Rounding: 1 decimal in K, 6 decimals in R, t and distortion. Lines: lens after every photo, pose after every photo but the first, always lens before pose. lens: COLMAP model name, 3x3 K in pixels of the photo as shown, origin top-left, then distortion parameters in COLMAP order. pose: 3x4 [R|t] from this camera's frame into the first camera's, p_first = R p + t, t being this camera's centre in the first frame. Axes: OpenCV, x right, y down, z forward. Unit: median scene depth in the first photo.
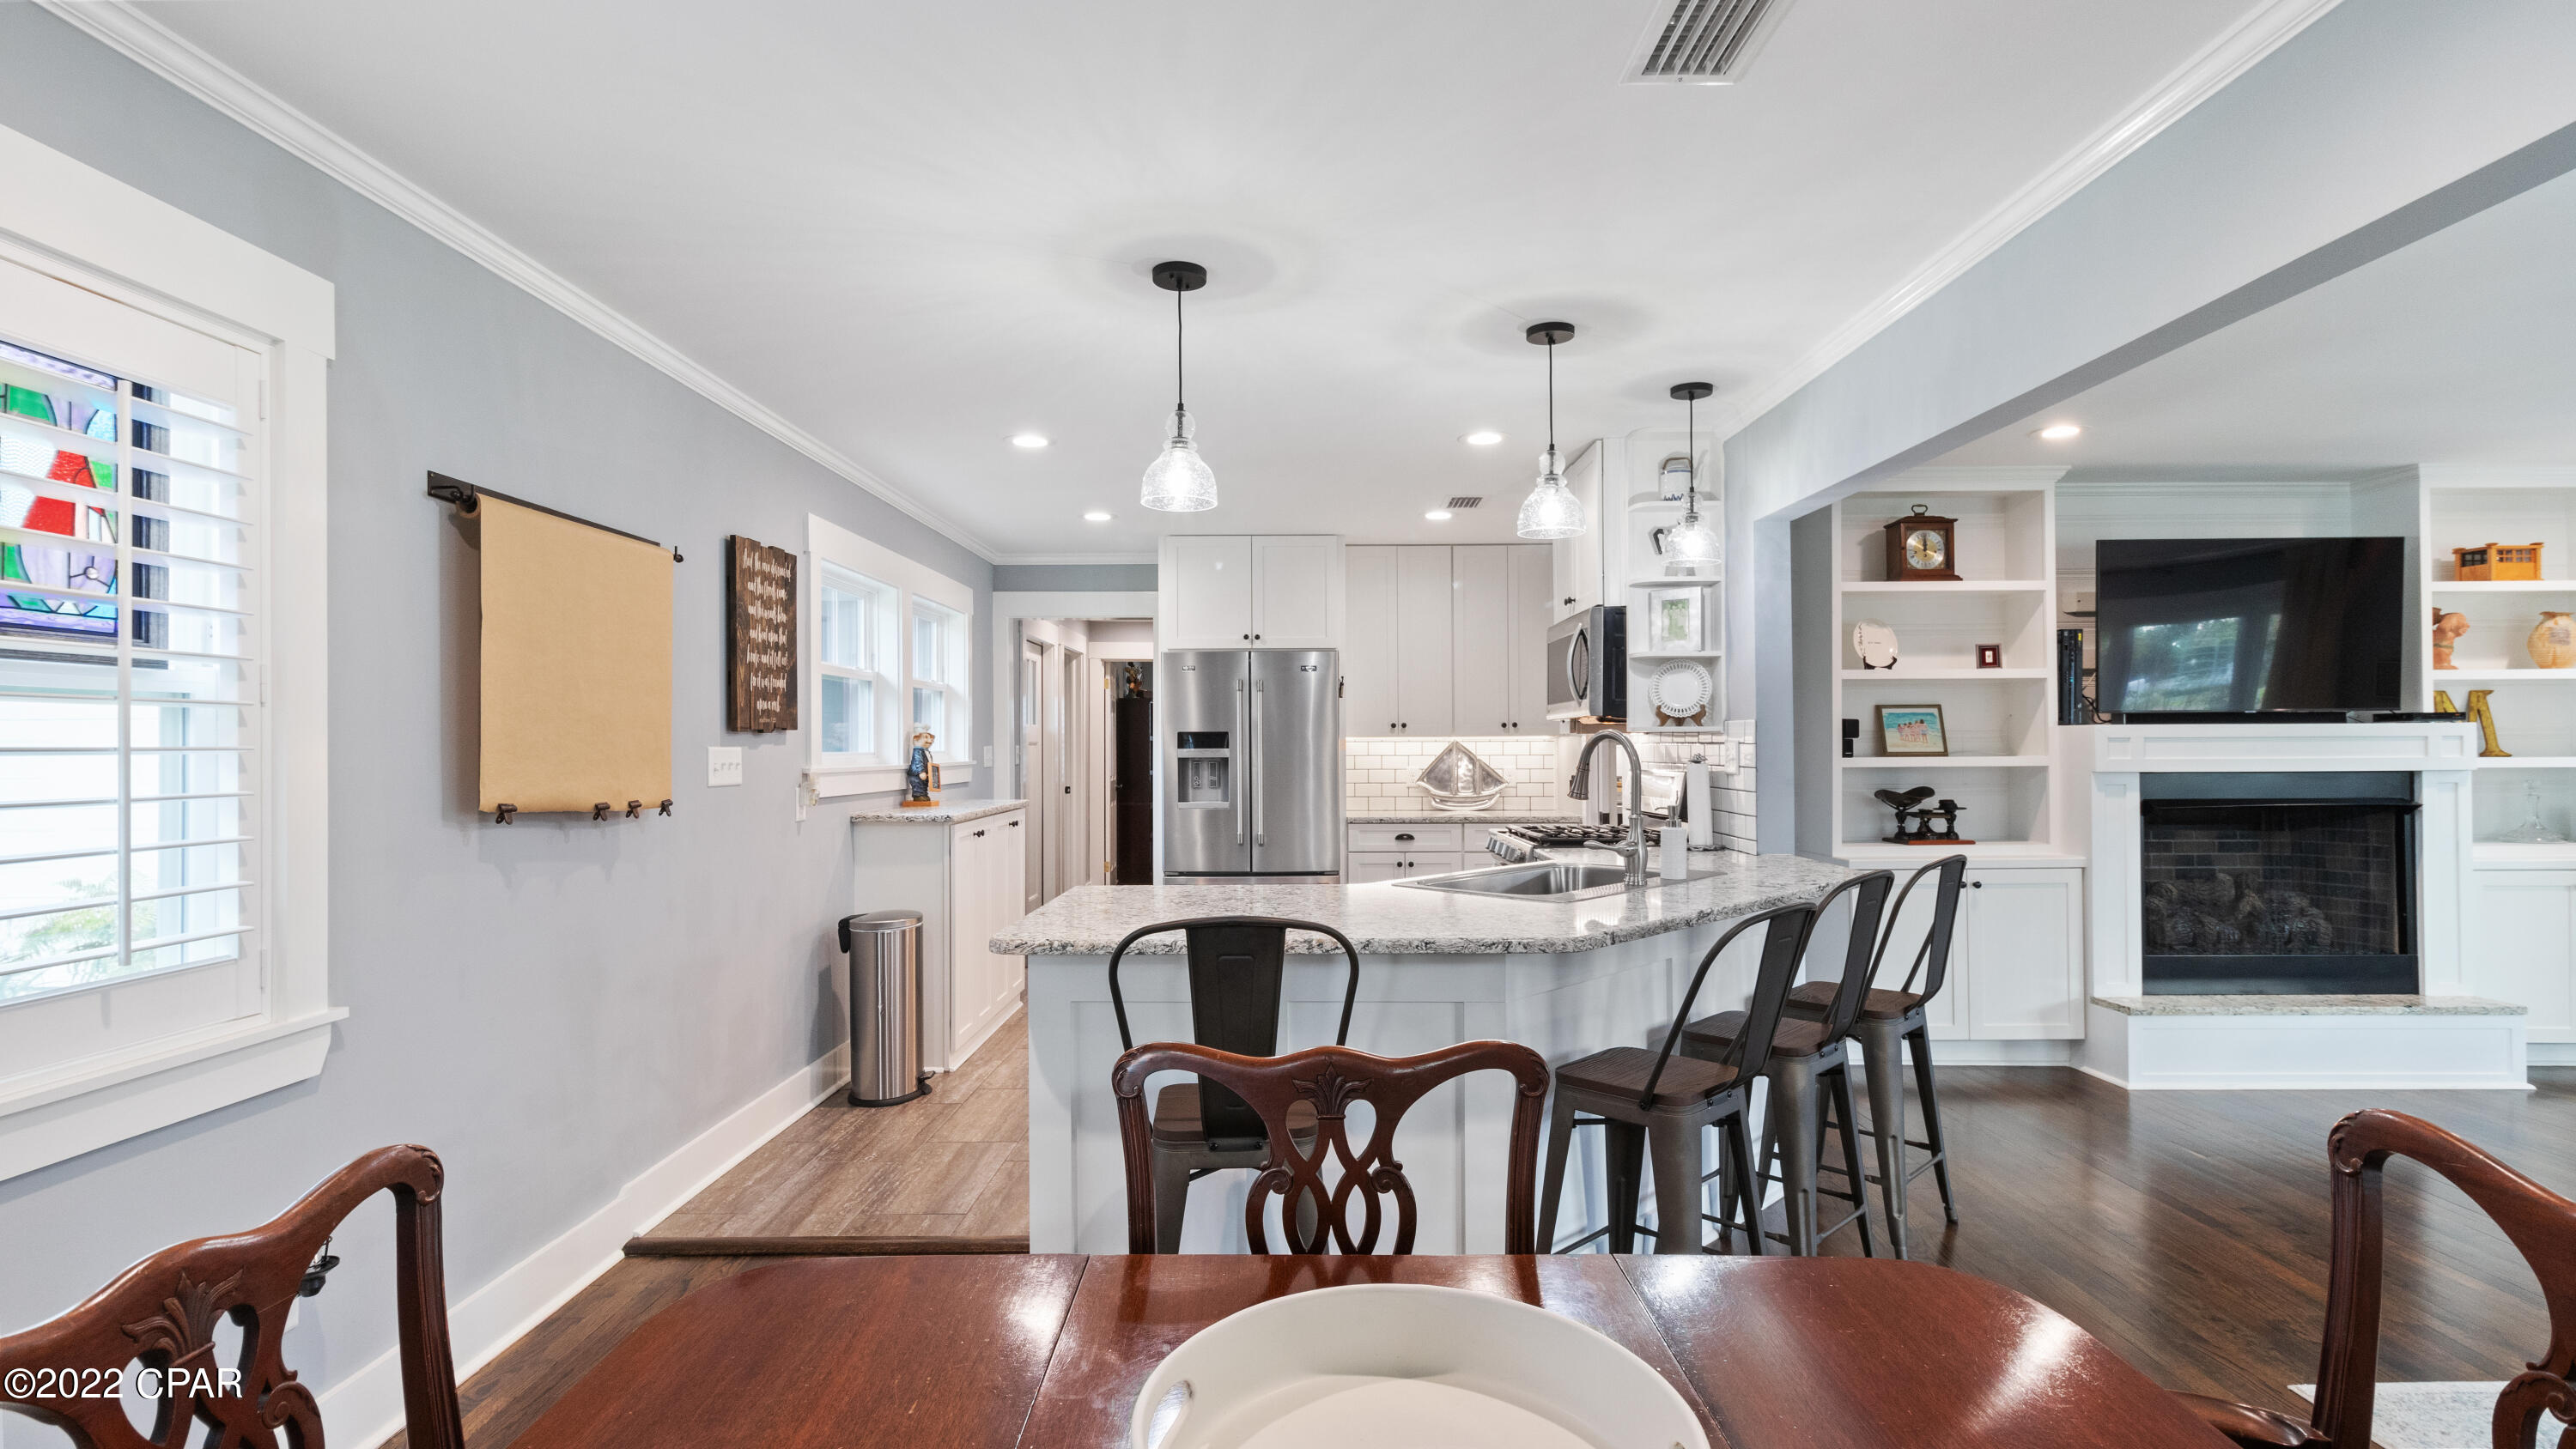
lens RADIAL K [[1186.6, 0, 1293.0], [0, 1186.6, 736.8], [0, 0, 1]] dist [0.012935, -0.000230]
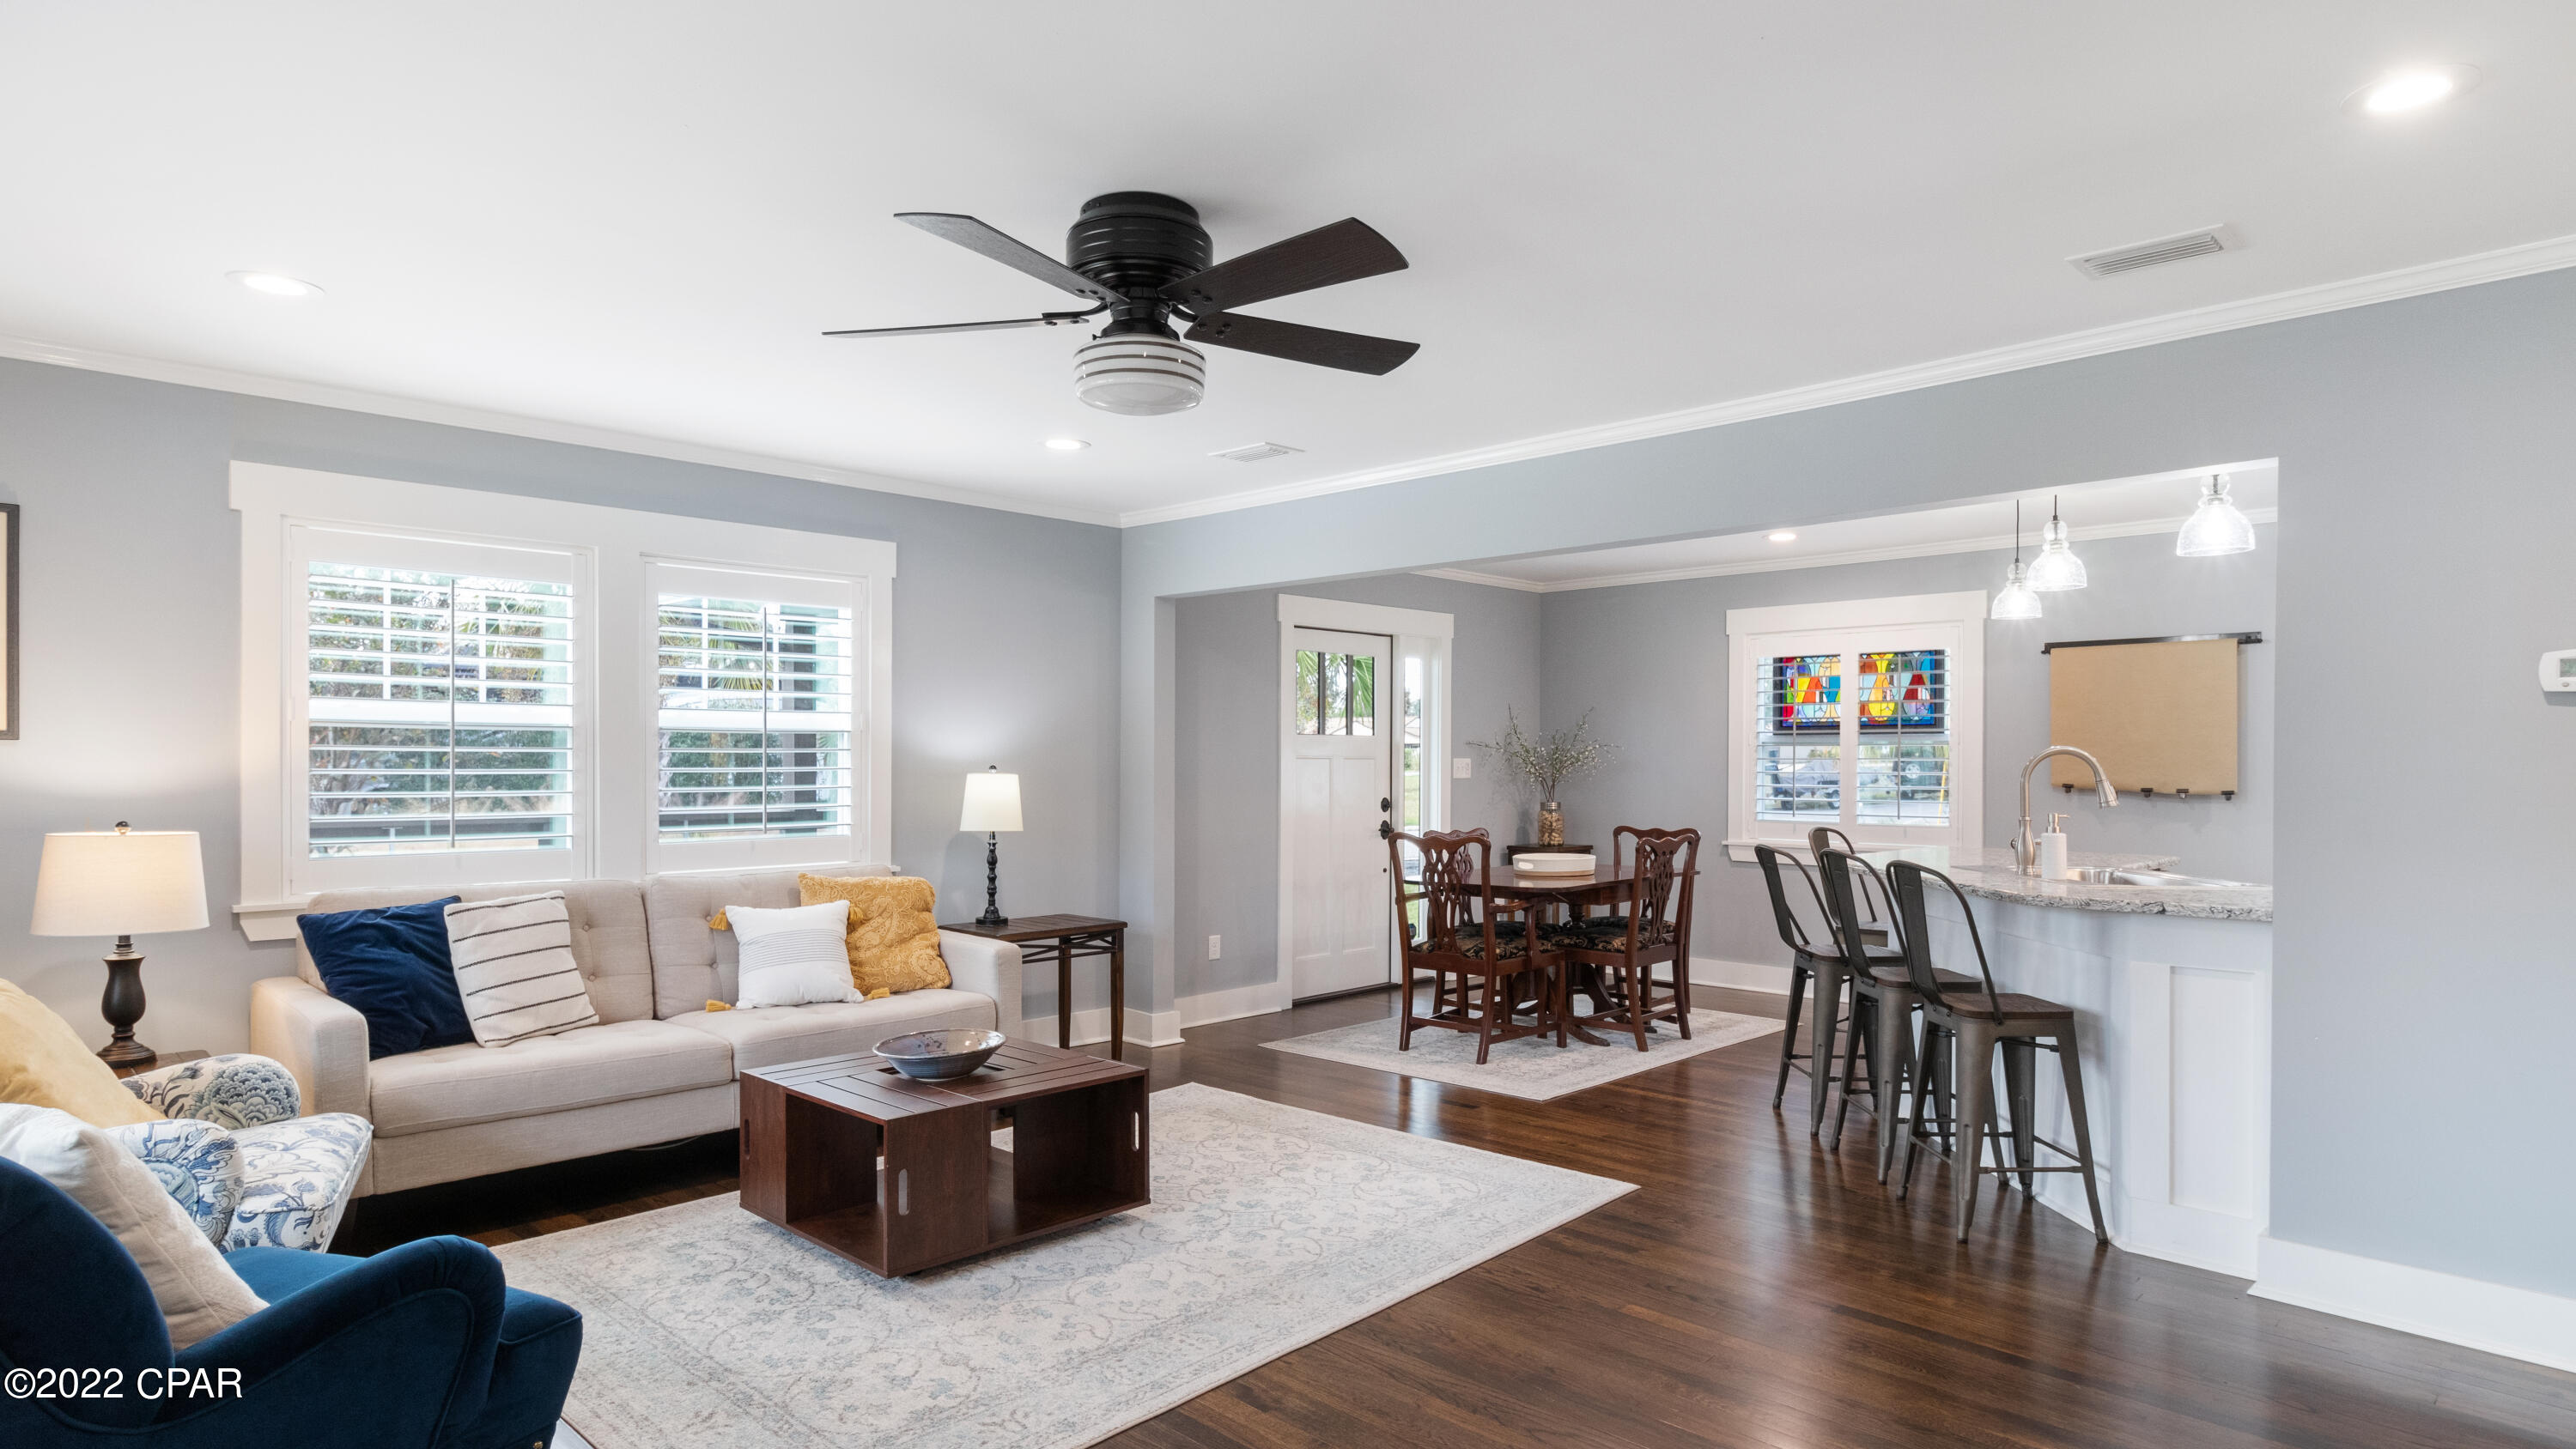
lens RADIAL K [[1403.9, 0, 1286.0], [0, 1403.9, 768.6], [0, 0, 1]] dist [0.005487, 0.000889]
pose [[-0.696349, 0.008190, -0.717656, 1.363047], [0.007706, 0.999963, 0.003934, 0.002996], [0.717662, -0.002791, -0.696386, 1.073404]]
